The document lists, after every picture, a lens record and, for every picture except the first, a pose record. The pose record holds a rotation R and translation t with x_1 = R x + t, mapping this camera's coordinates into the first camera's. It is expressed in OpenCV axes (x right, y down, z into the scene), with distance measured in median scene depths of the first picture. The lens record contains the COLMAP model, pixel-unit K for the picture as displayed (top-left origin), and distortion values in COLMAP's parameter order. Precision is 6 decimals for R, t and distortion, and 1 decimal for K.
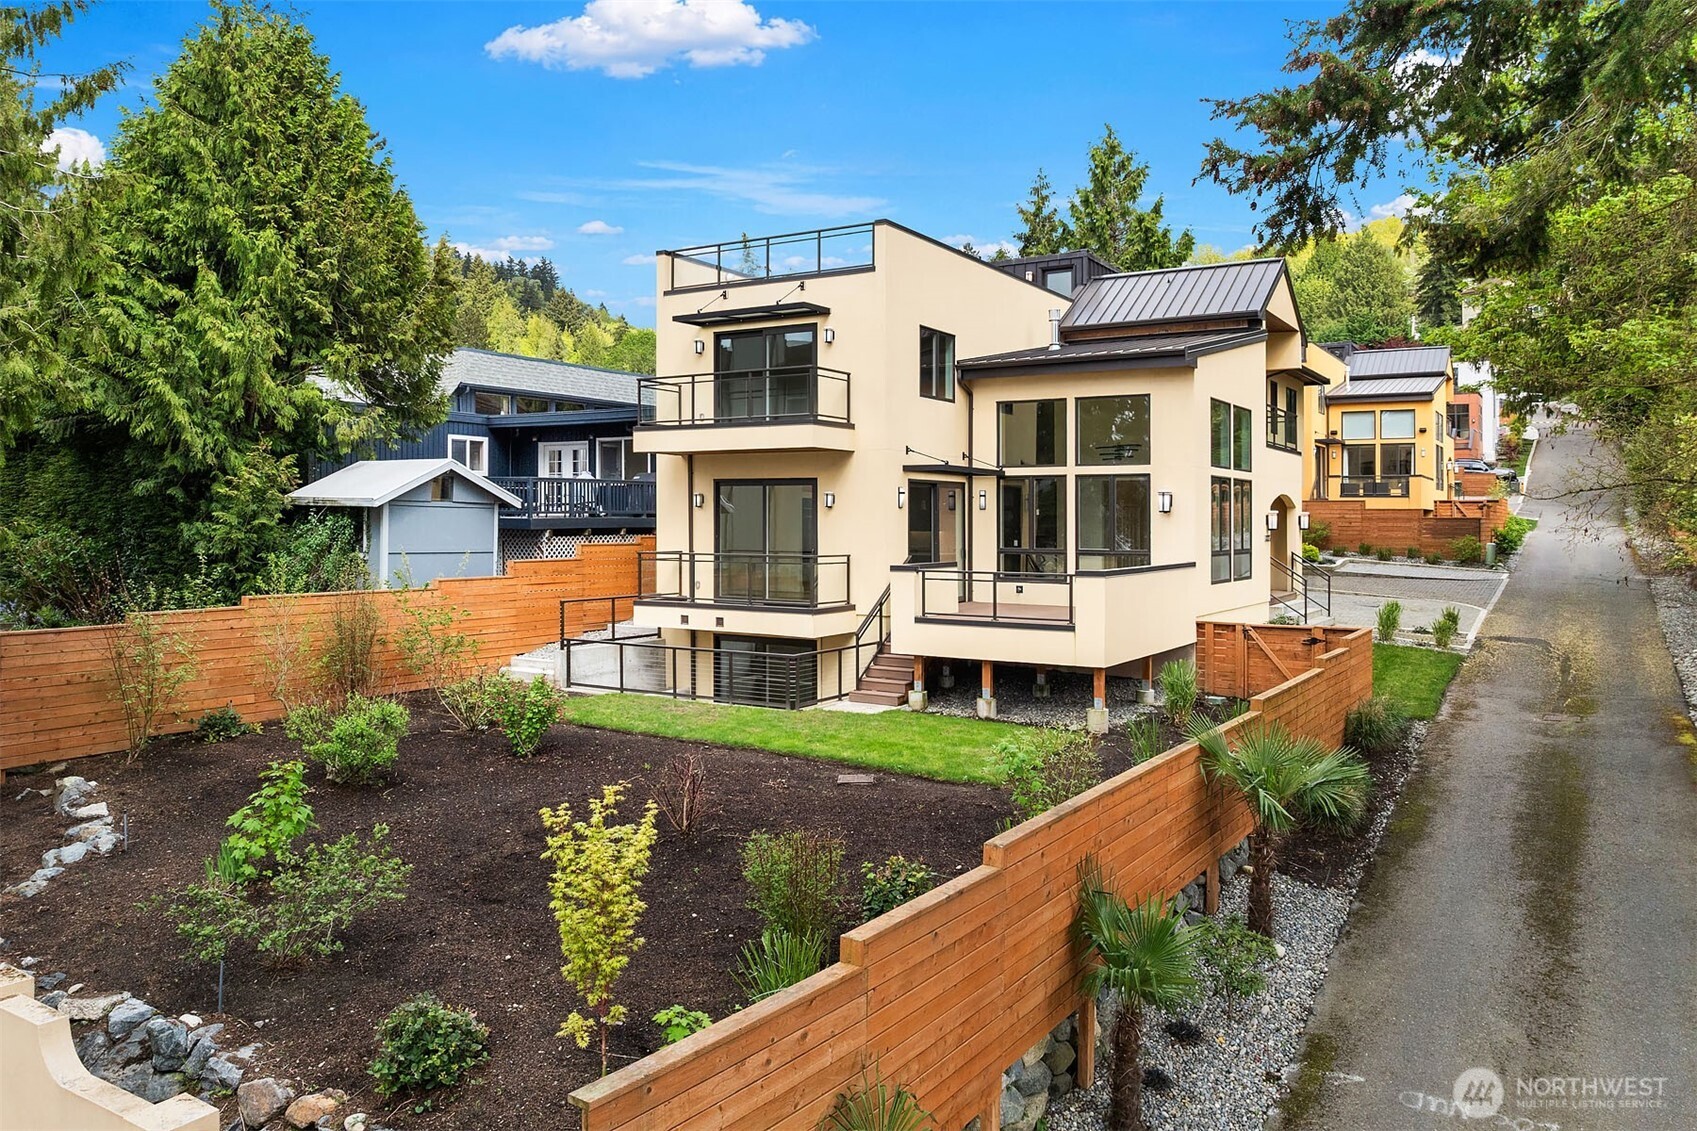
lens RADIAL K [[1212.7, 0, 771.6], [0, 1212.7, 432.3], [0, 0, 1]] dist [-0.021148, -0.000055]
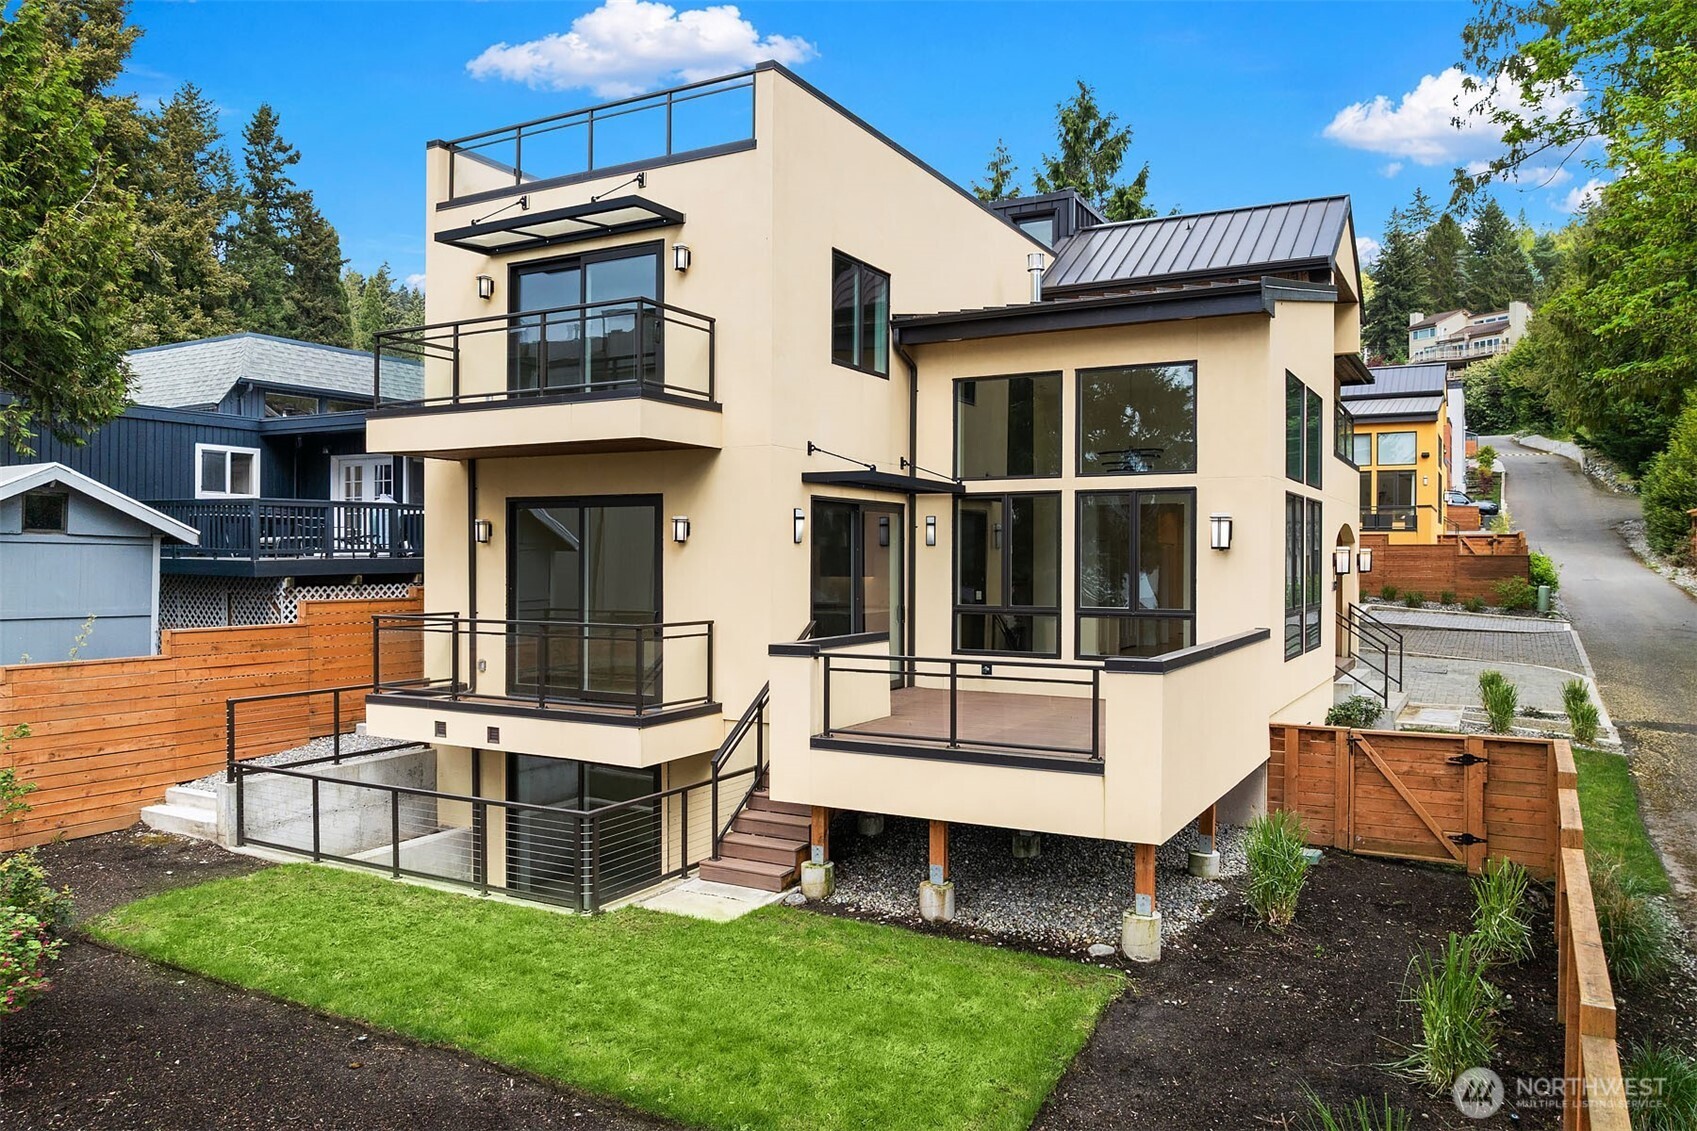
lens RADIAL K [[1197.0, 0, 848.4], [0, 1197.0, 511.4], [0, 0, 1]] dist [-0.032597, -0.000132]
pose [[0.994414, 0.000663, 0.105546, 0.065380], [-0.004221, 0.999430, 0.033490, 0.025230], [-0.105463, -0.033748, 0.993850, 0.384239]]
